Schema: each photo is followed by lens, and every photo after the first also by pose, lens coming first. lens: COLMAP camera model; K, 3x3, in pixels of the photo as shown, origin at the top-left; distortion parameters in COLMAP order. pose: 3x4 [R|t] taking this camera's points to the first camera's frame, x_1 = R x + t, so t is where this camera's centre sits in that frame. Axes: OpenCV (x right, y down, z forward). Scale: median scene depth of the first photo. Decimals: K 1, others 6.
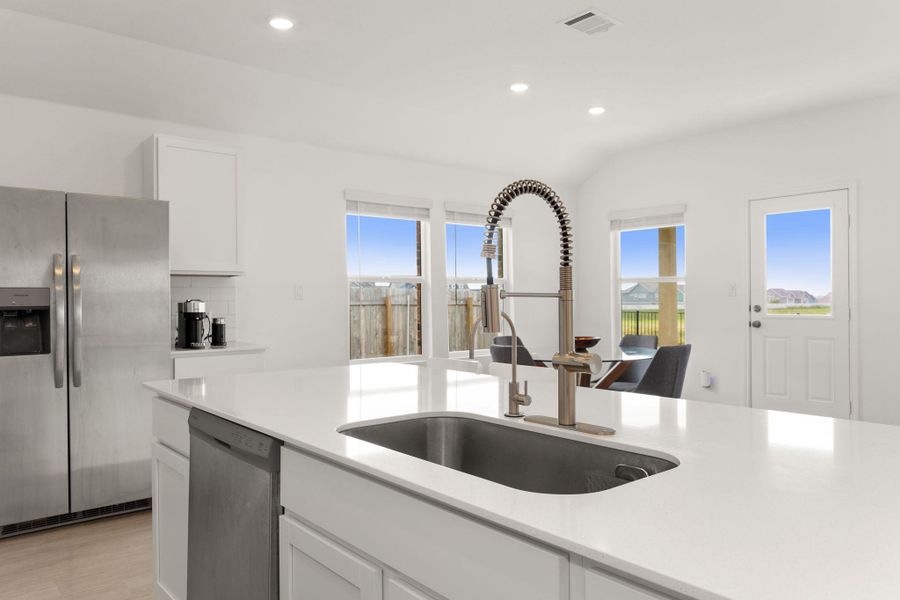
lens RADIAL K [[639.3, 0, 453.6], [0, 639.3, 298.7], [0, 0, 1]] dist [-0.006372, -0.000812]
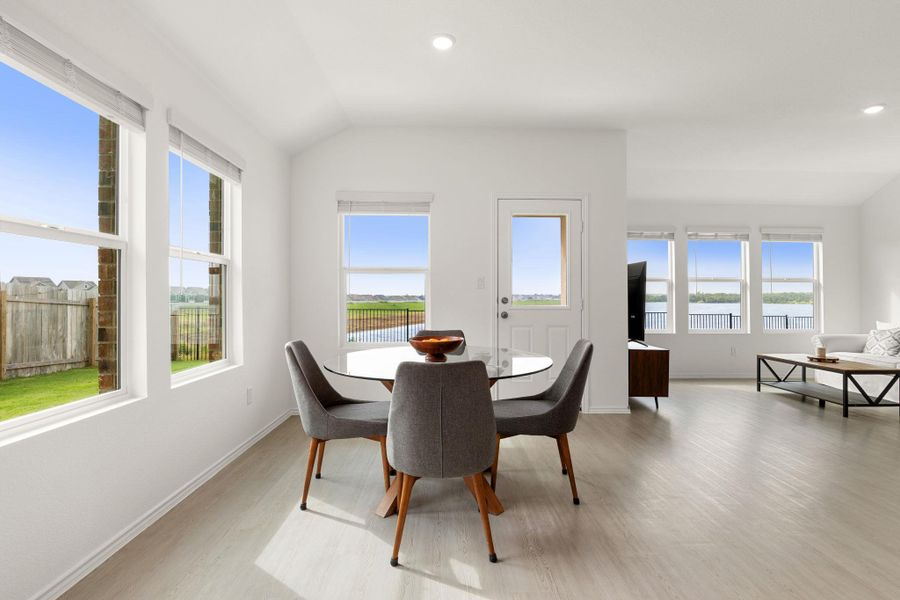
lens RADIAL K [[461.3, 0, 448.4], [0, 461.3, 292.2], [0, 0, 1]] dist [-0.001754, 0.000074]
pose [[0.603904, 0.017839, 0.796857, -0.196609], [-0.005230, 0.999817, -0.018419, 0.016142], [-0.797040, 0.006956, 0.603887, 0.602287]]
